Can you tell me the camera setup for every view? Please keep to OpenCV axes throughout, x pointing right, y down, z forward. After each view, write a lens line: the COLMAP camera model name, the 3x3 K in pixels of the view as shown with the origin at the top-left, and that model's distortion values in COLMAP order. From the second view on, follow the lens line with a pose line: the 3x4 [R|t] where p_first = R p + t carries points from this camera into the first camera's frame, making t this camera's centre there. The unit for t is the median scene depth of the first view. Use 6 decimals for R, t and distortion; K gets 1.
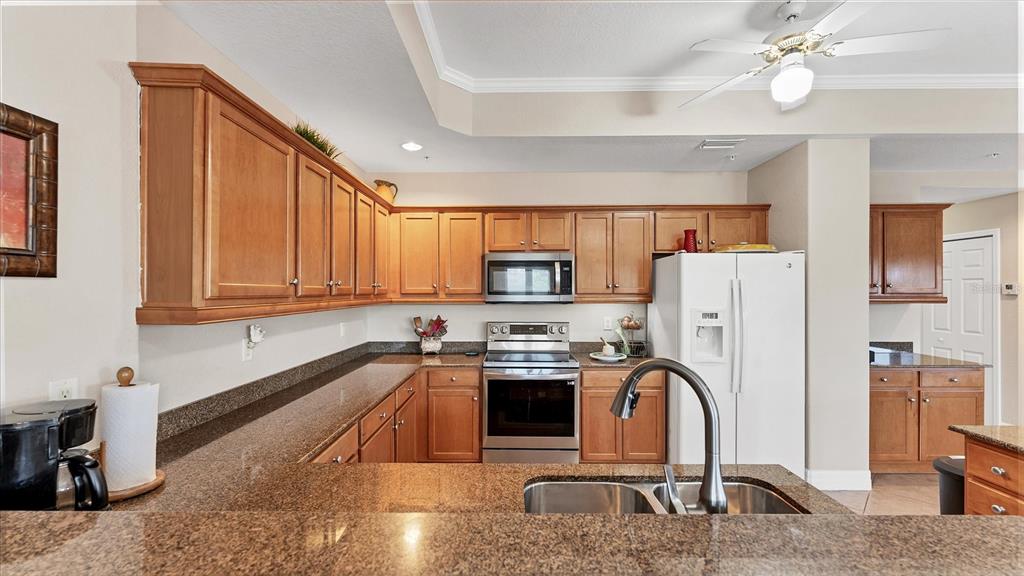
lens RADIAL K [[419.0, 0, 509.1], [0, 419.0, 290.7], [0, 0, 1]] dist [0.002234, -0.000022]
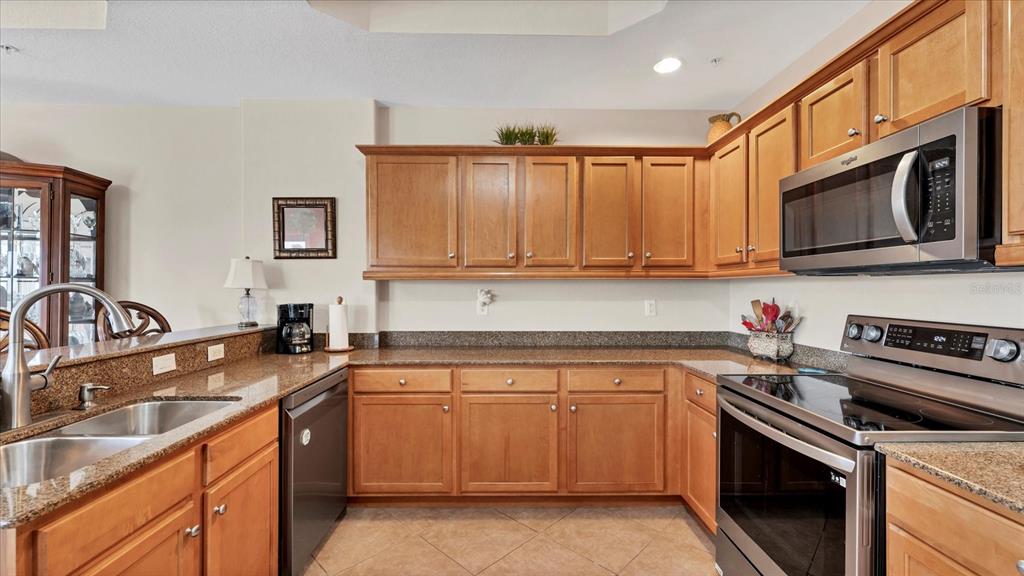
lens RADIAL K [[419.0, 0, 509.1], [0, 419.0, 290.7], [0, 0, 1]] dist [0.002234, -0.000022]
pose [[0.020342, 0.006405, -0.999773, 0.509492], [0.001418, 0.999978, 0.006436, 0.051094], [0.999792, -0.001548, 0.020333, 0.703055]]
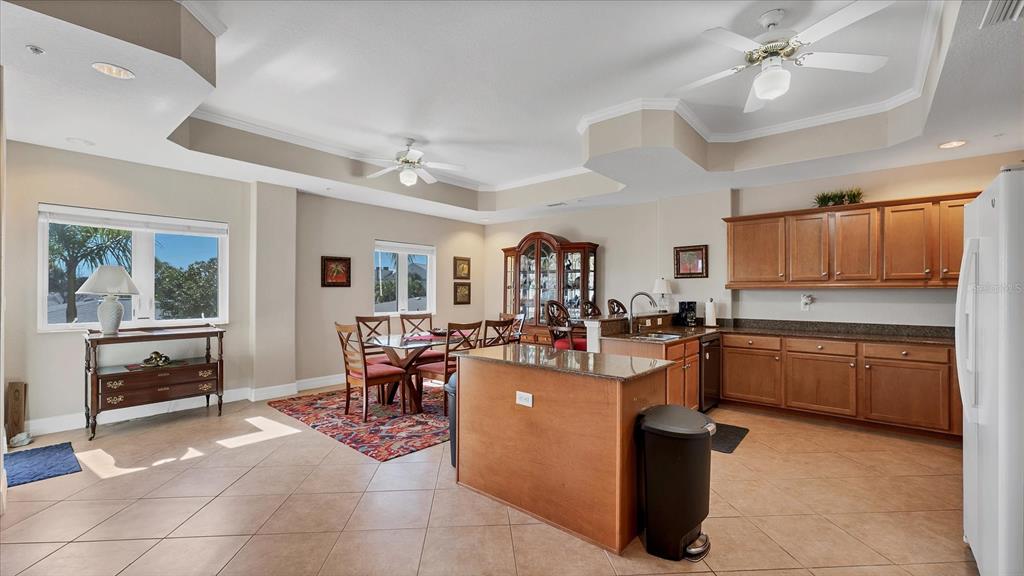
lens RADIAL K [[419.0, 0, 509.1], [0, 419.0, 290.7], [0, 0, 1]] dist [0.002234, -0.000022]
pose [[-0.650456, -0.006760, -0.759514, 1.367684], [-0.001807, 0.999971, -0.007353, 0.053033], [0.759542, -0.003410, -0.650450, 0.831520]]
